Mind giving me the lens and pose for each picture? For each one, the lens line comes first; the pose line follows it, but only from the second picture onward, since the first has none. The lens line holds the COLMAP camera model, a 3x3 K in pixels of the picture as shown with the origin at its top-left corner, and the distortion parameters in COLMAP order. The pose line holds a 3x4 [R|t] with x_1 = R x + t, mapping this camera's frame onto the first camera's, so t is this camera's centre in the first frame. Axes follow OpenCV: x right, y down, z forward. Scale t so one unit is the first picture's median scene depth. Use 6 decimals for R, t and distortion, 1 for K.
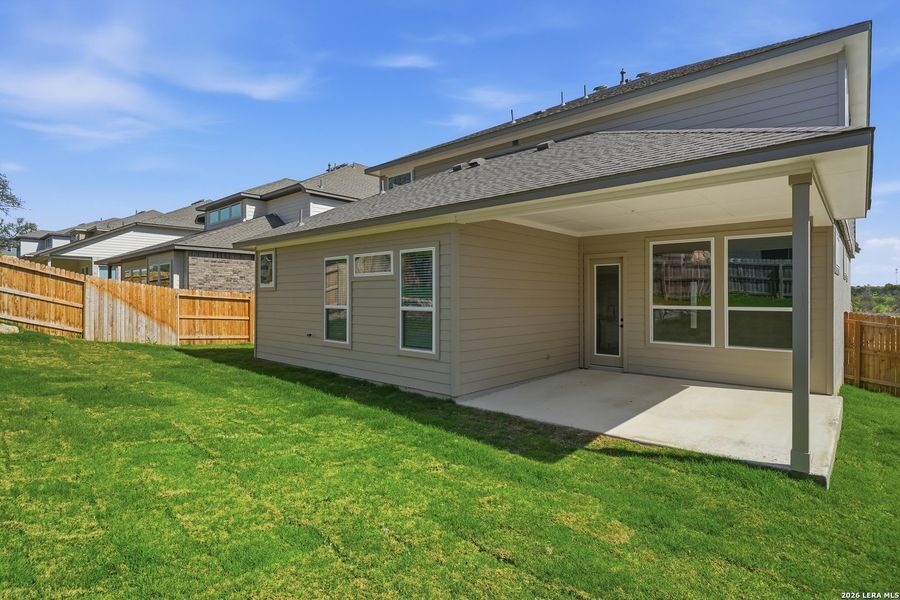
lens RADIAL K [[451.4, 0, 451.5], [0, 451.4, 298.6], [0, 0, 1]] dist [-0.003526, 0.002194]
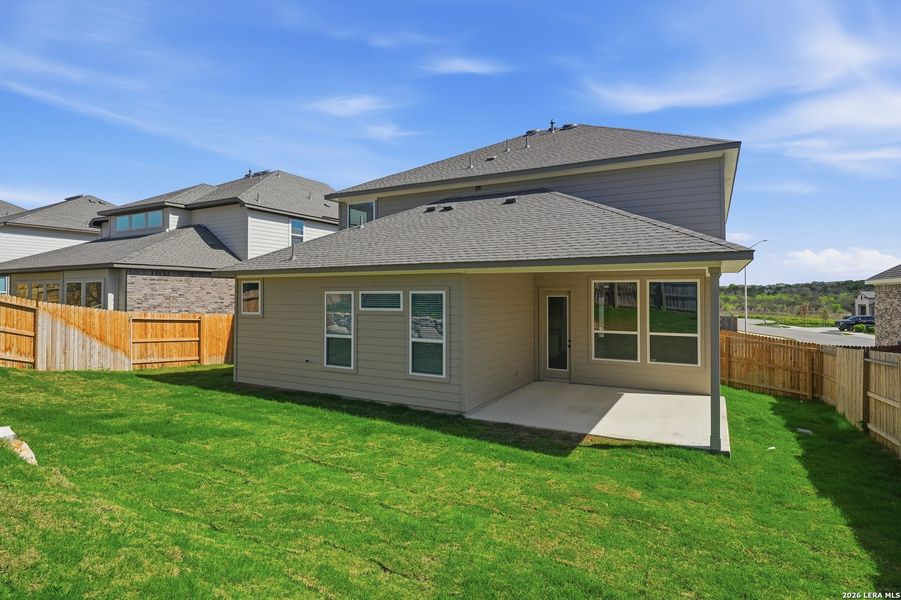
lens RADIAL K [[468.4, 0, 451.2], [0, 468.4, 293.3], [0, 0, 1]] dist [-0.003874, 0.000455]
pose [[0.974001, 0.001049, 0.226539, -0.256637], [0.001456, 0.999940, -0.010891, -0.077858], [-0.226537, 0.010937, 0.973941, -0.206653]]
